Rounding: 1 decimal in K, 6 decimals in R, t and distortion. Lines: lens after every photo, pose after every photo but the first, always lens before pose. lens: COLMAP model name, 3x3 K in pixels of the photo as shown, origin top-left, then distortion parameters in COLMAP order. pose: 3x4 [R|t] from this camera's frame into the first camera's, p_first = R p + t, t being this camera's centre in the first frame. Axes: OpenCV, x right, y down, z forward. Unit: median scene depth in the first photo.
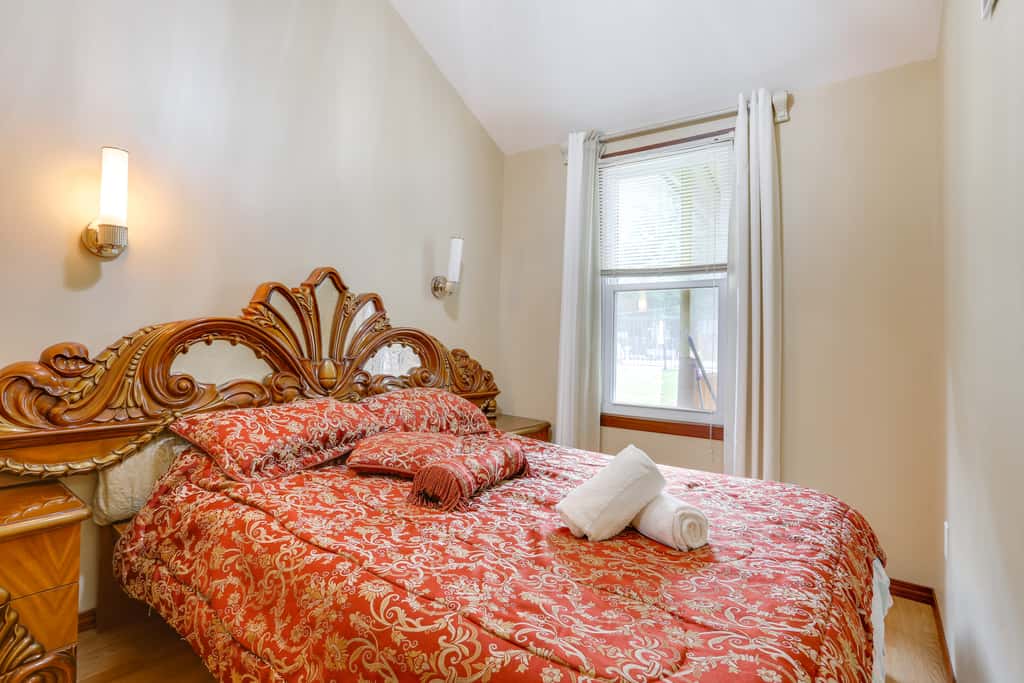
lens RADIAL K [[516.5, 0, 520.3], [0, 516.5, 344.7], [0, 0, 1]] dist [-0.030478, 0.002051]
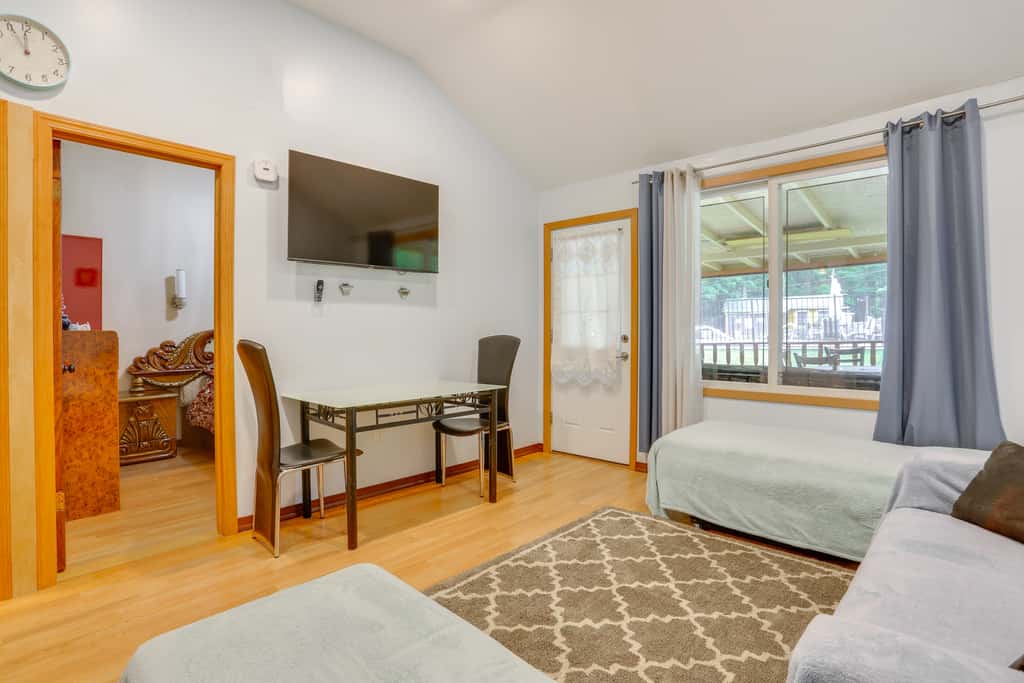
lens RADIAL K [[516.5, 0, 504.1], [0, 516.5, 343.5], [0, 0, 1]] dist [-0.030478, 0.002051]
pose [[0.993857, -0.011949, -0.110021, 1.248704], [0.016566, 0.999016, 0.041143, -0.071306], [0.109421, -0.042713, 0.993077, -1.584726]]
